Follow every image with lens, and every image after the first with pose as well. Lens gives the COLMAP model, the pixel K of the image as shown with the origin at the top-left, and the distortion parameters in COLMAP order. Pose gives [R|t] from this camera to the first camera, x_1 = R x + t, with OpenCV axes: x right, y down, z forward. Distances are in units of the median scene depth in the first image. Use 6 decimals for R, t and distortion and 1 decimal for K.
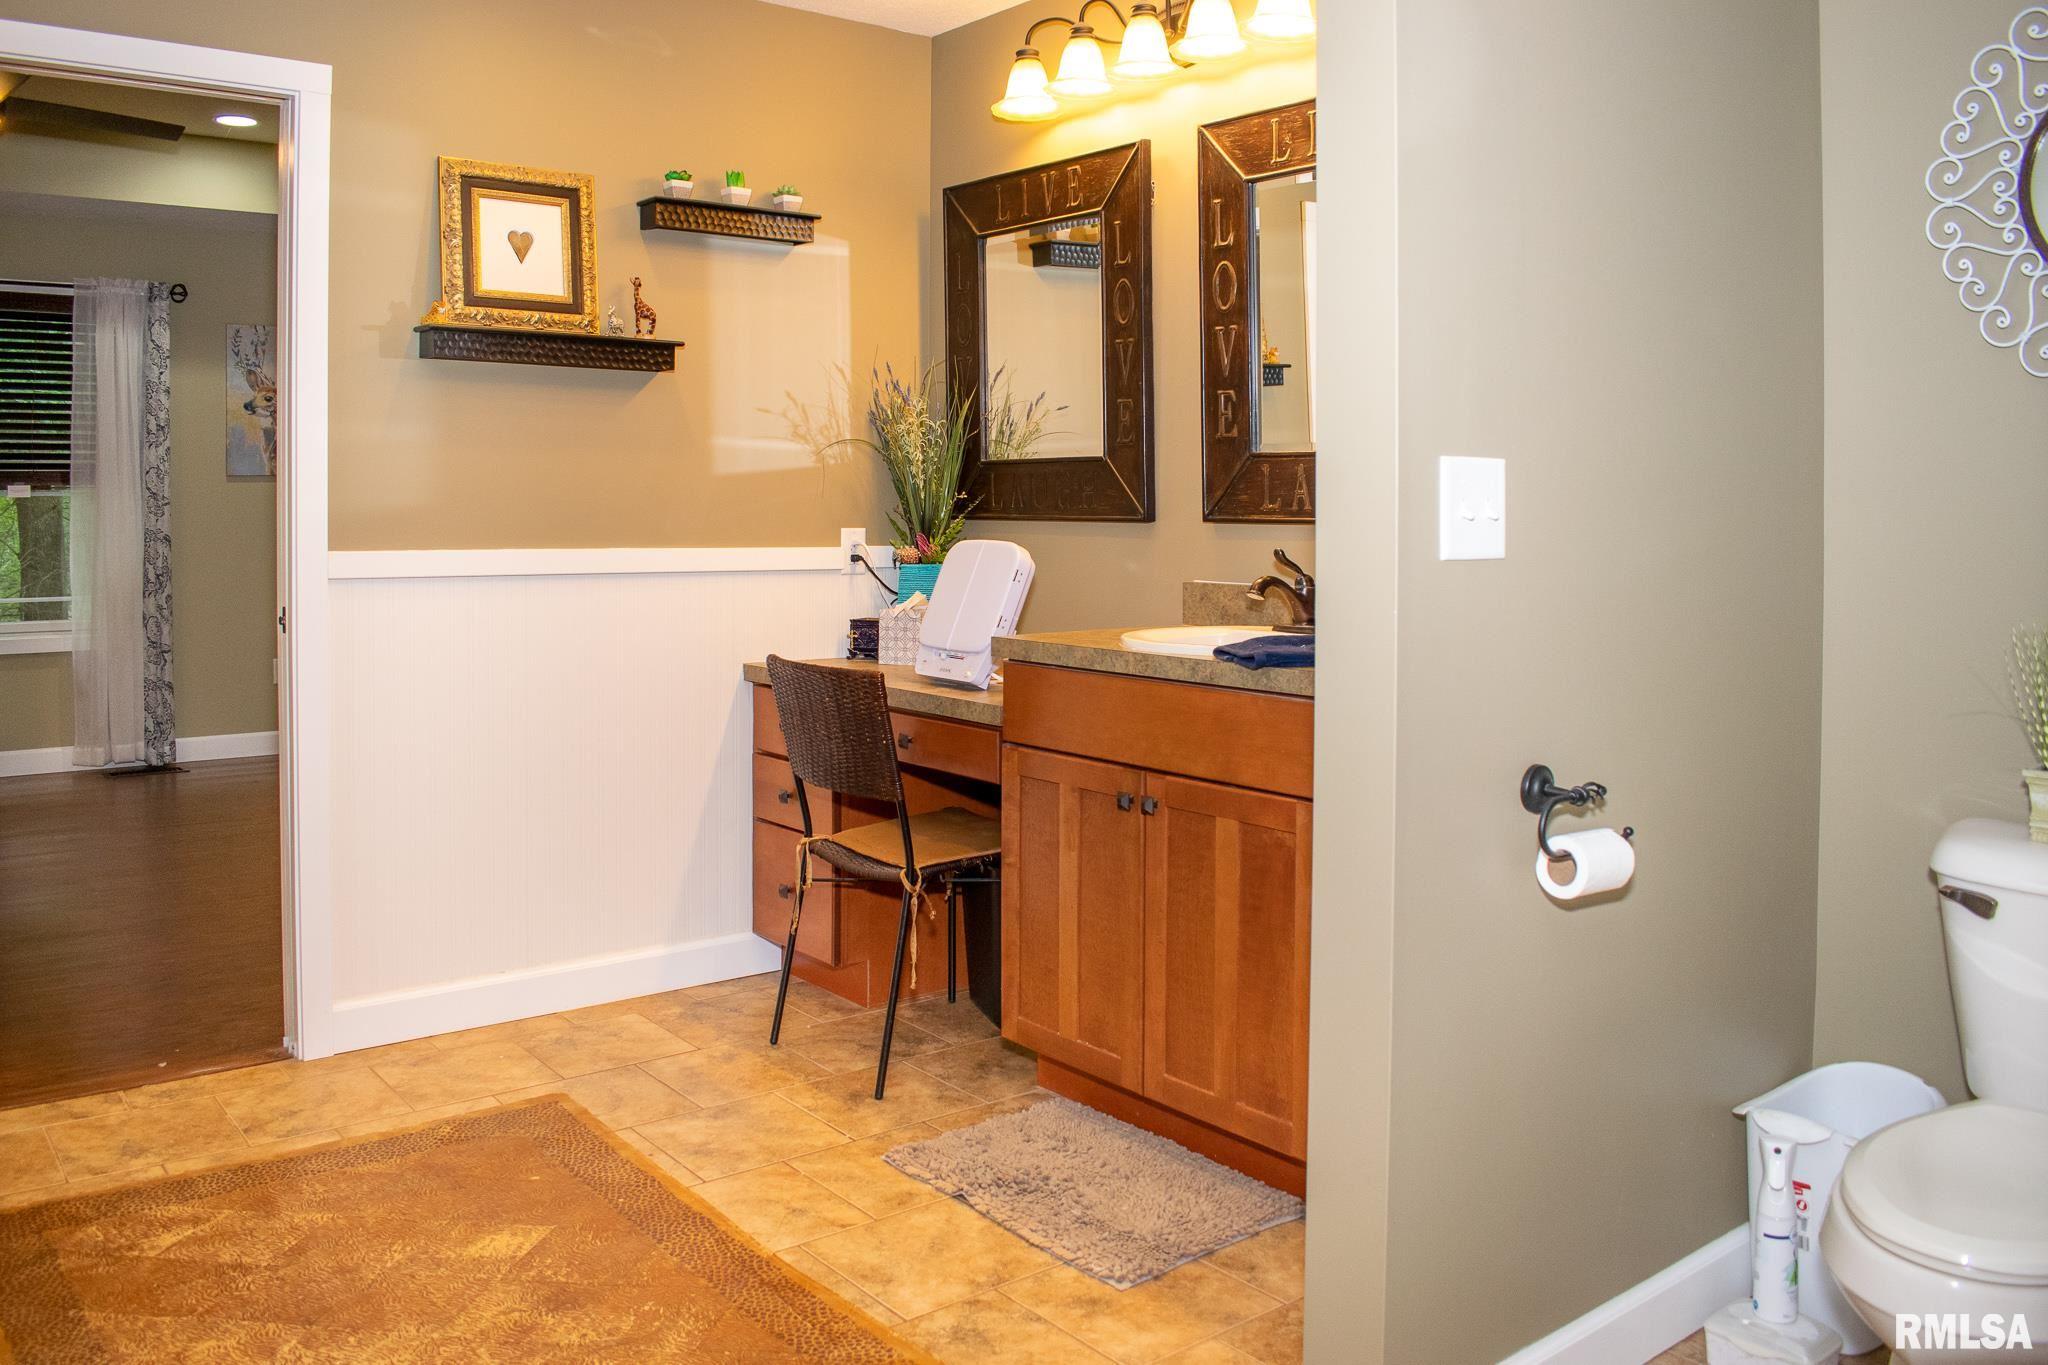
lens RADIAL K [[1635.2, 0, 1025.3], [0, 1635.2, 617.5], [0, 0, 1]] dist [-0.002115, -0.002576]
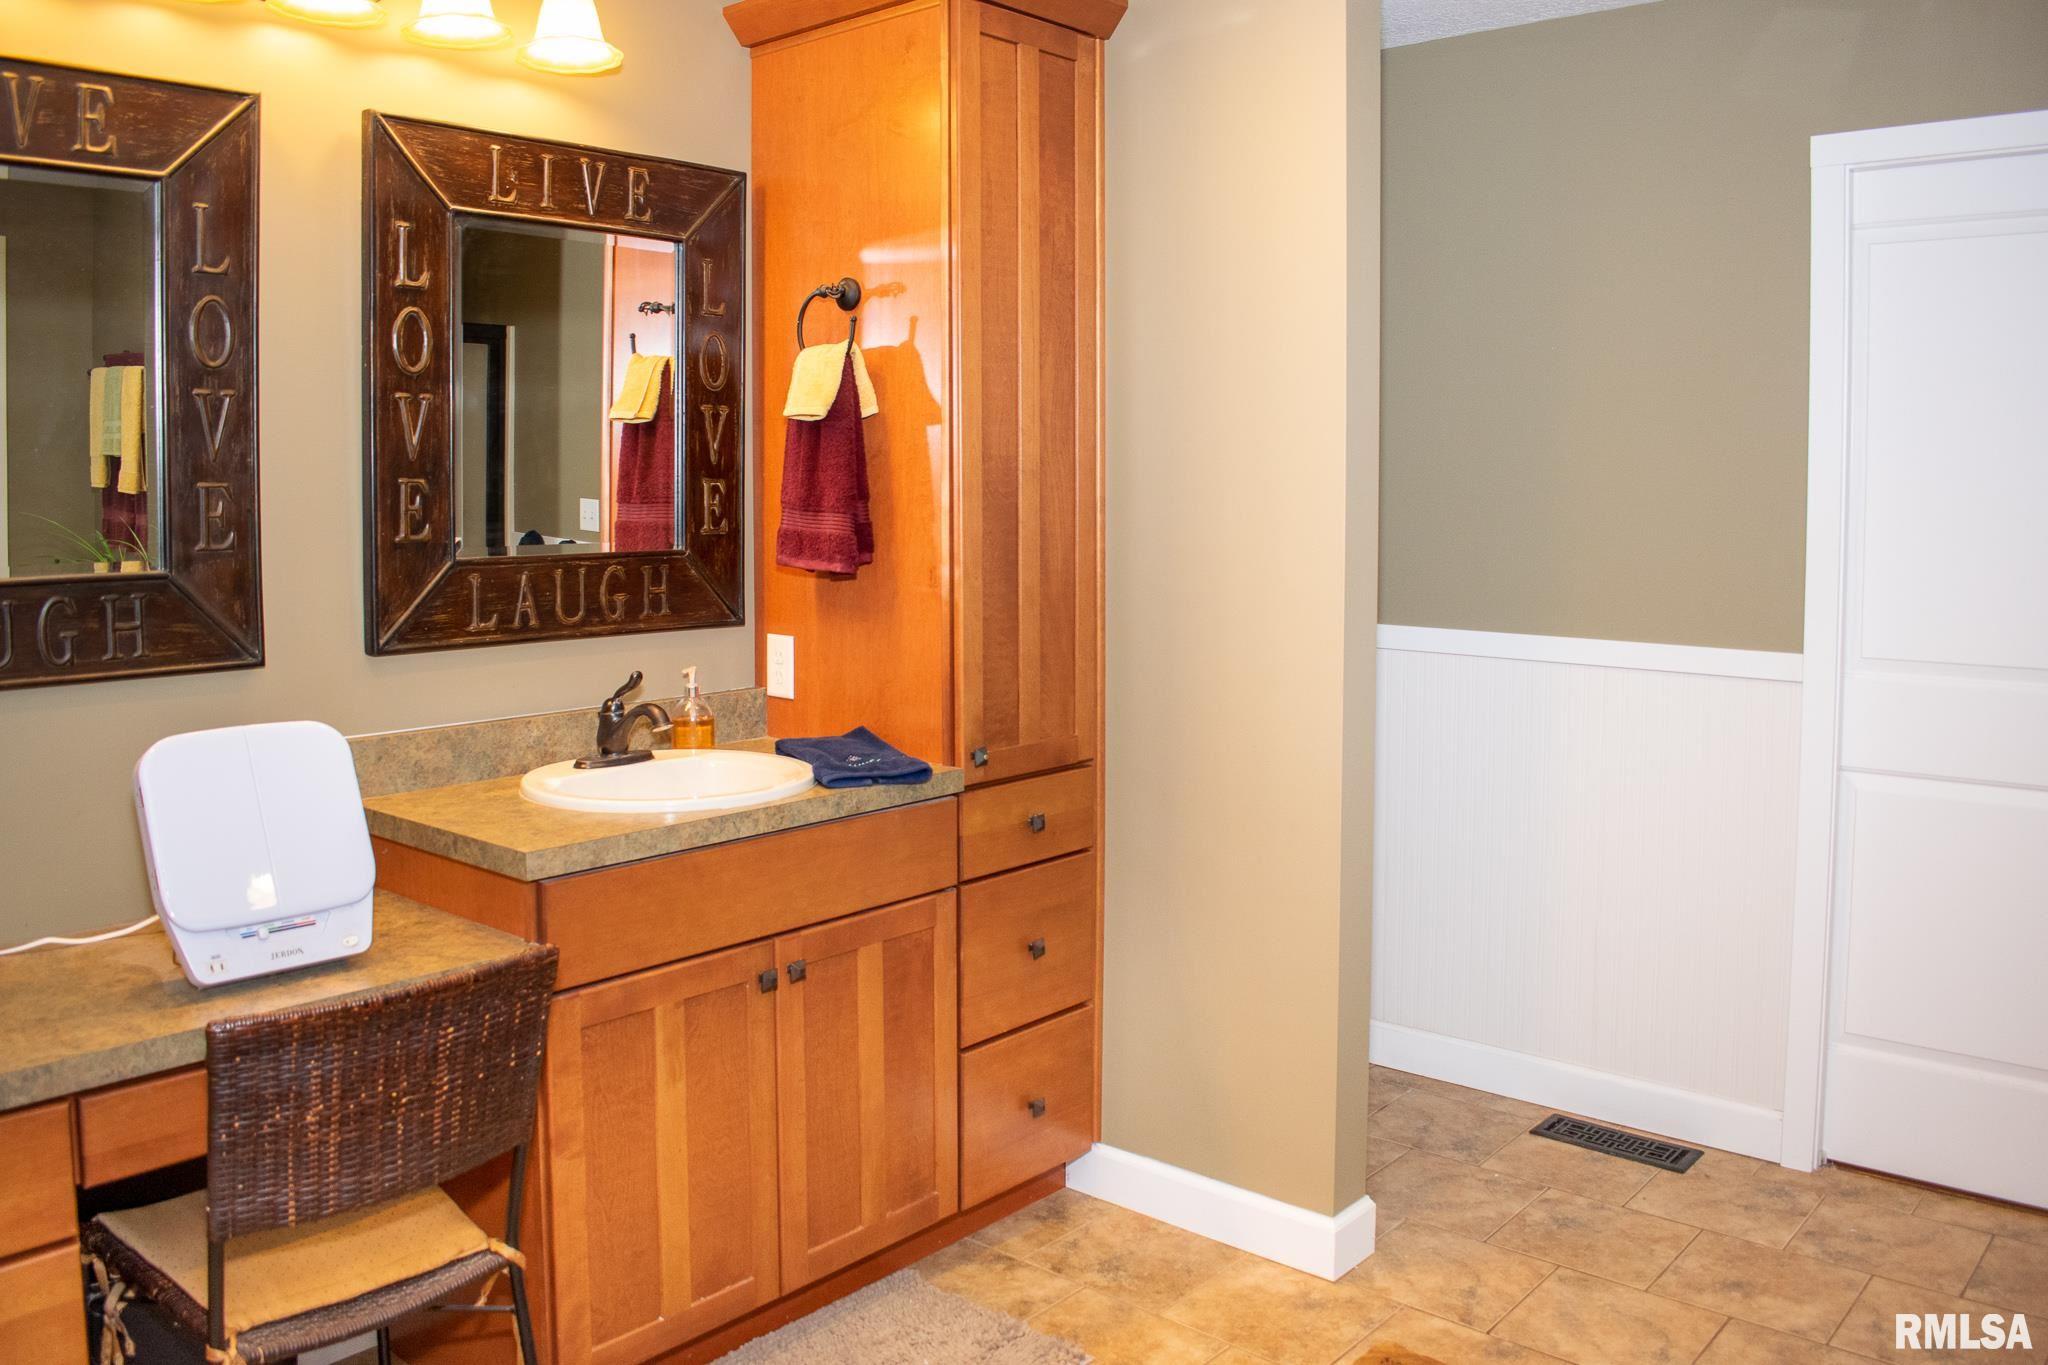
lens RADIAL K [[1687.2, 0, 1024.0], [0, 1687.2, 682.5], [0, 0, 1]] dist [-0.011465, -0.006761]
pose [[-0.161287, -0.130882, 0.978190, -0.704331], [0.068619, 0.987281, 0.143413, -0.139884], [-0.984519, 0.090253, -0.150255, 0.857992]]
